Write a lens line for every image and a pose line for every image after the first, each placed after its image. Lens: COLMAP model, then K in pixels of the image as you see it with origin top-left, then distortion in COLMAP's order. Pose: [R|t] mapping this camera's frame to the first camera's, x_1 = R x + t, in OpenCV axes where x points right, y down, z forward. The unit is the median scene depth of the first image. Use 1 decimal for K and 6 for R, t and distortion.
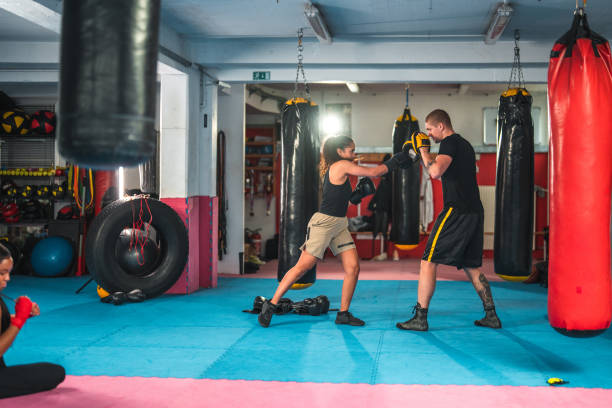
lens RADIAL K [[930.2, 0, 306.0], [0, 930.2, 204.0], [0, 0, 1]] dist [0.011092, 0.162145]
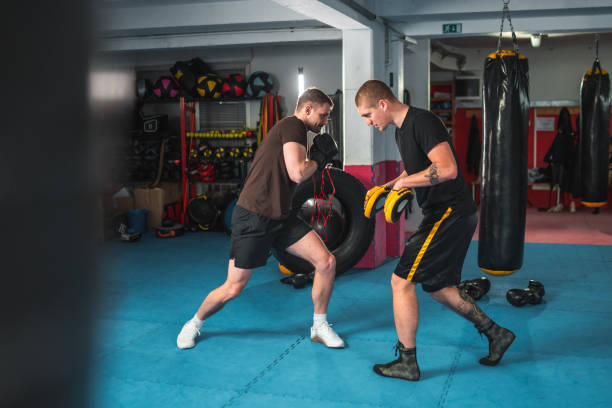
lens RADIAL K [[649.1, 0, 345.2], [0, 649.1, 202.8], [0, 0, 1]] dist [-0.045046, 0.024122]
pose [[0.986403, 0.003198, -0.164310, -0.041124], [0.013512, 0.994847, 0.100483, -0.028869], [0.163785, -0.101337, 0.981277, 0.302609]]
